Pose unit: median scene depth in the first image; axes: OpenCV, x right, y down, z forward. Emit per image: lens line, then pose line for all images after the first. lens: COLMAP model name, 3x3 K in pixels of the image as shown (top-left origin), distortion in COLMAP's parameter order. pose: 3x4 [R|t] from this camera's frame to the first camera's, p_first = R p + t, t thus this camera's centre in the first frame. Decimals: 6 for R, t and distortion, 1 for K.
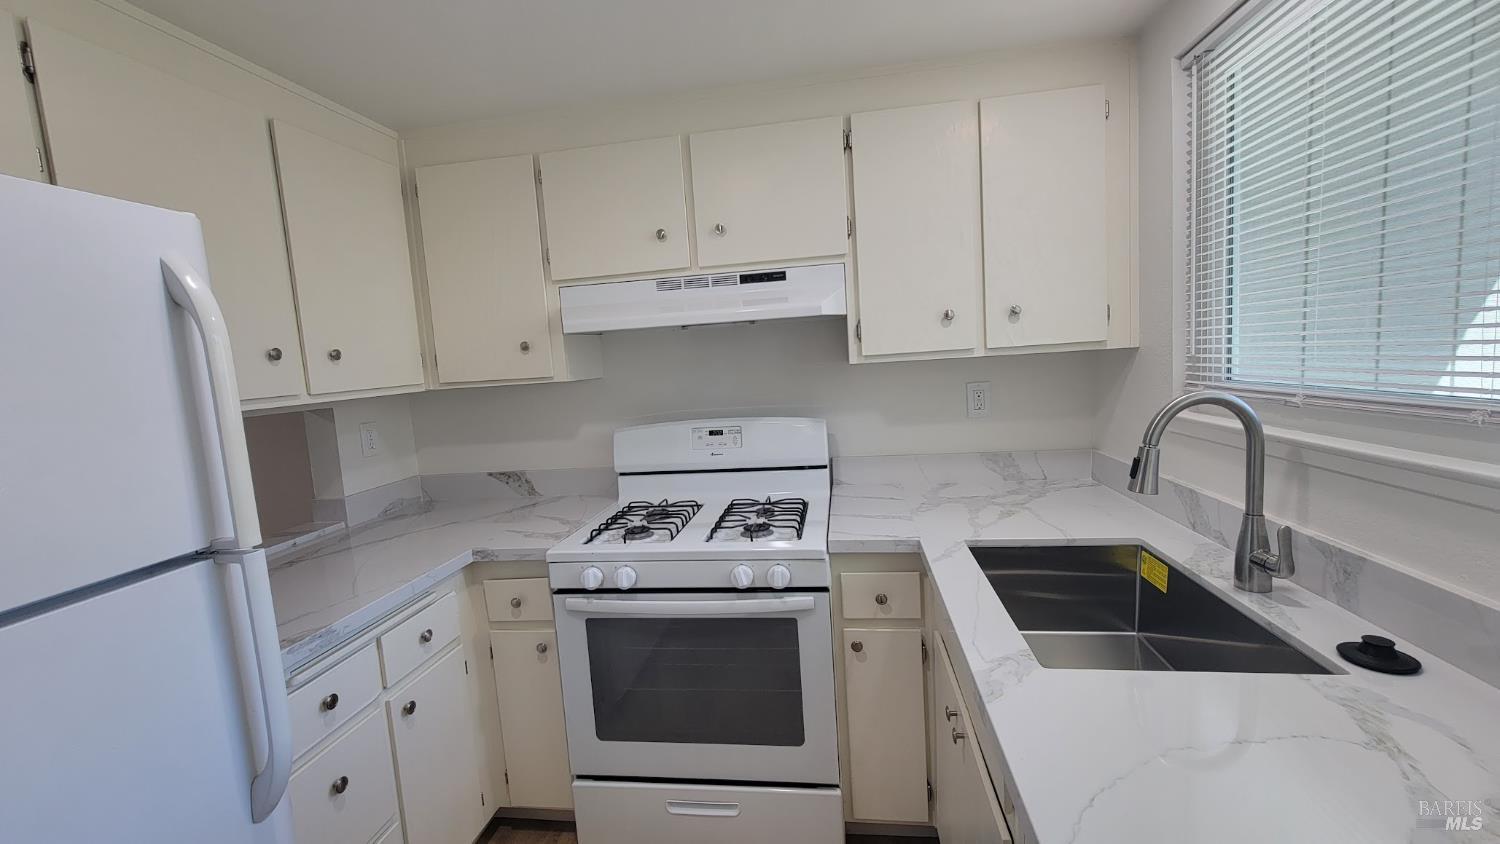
lens RADIAL K [[610.1, 0, 751.5], [0, 610.1, 419.1], [0, 0, 1]] dist [-0.003481, 0.000101]
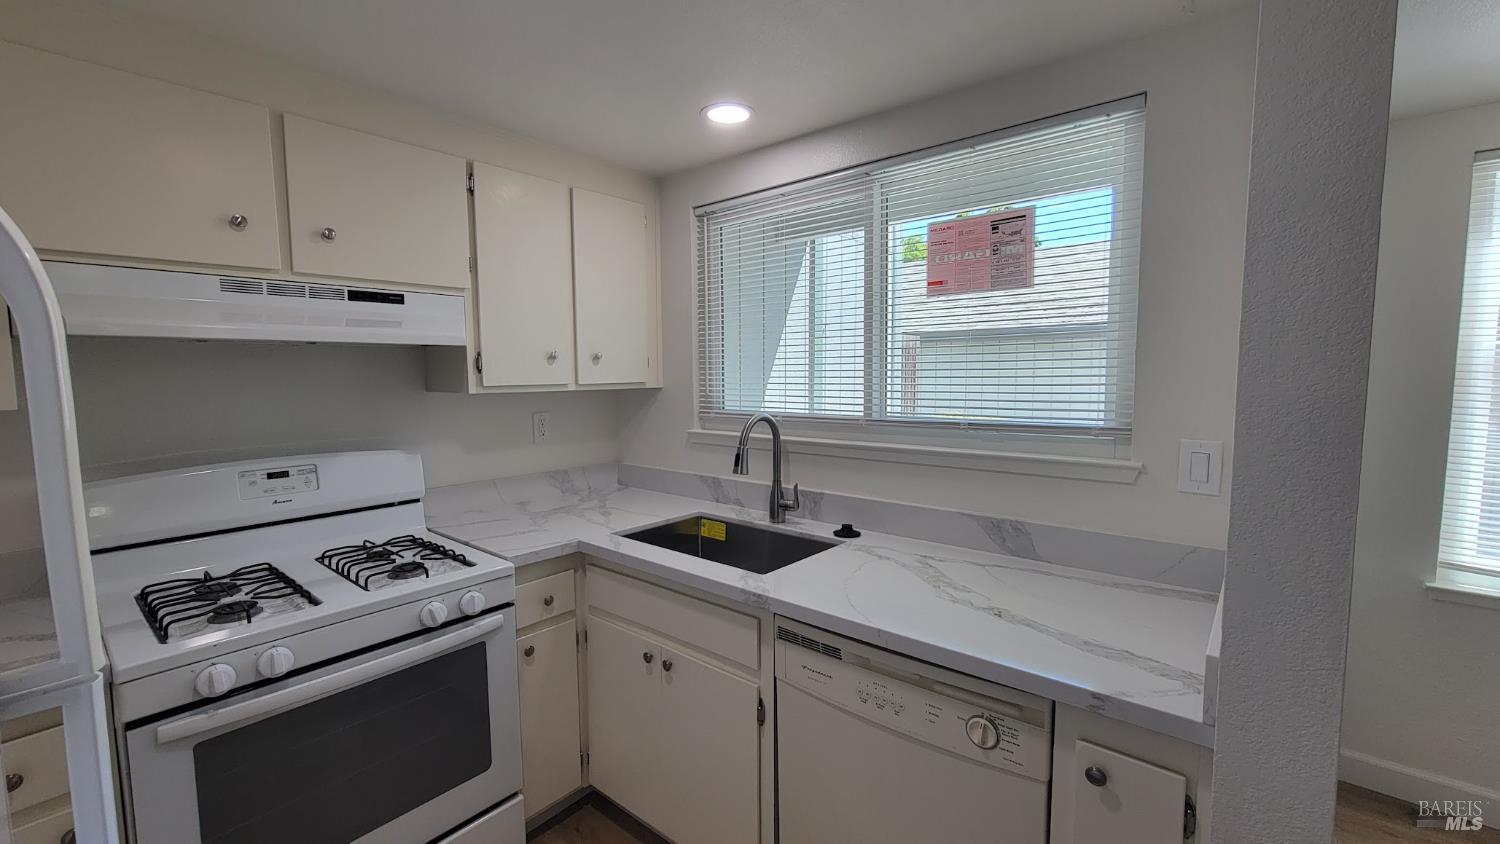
lens RADIAL K [[610.1, 0, 749.7], [0, 610.1, 418.8], [0, 0, 1]] dist [-0.003481, 0.000101]
pose [[0.524079, -0.008659, 0.851626, -0.546935], [0.062012, 0.997682, -0.028018, 0.012235], [-0.849409, 0.067494, 0.523401, 0.066118]]
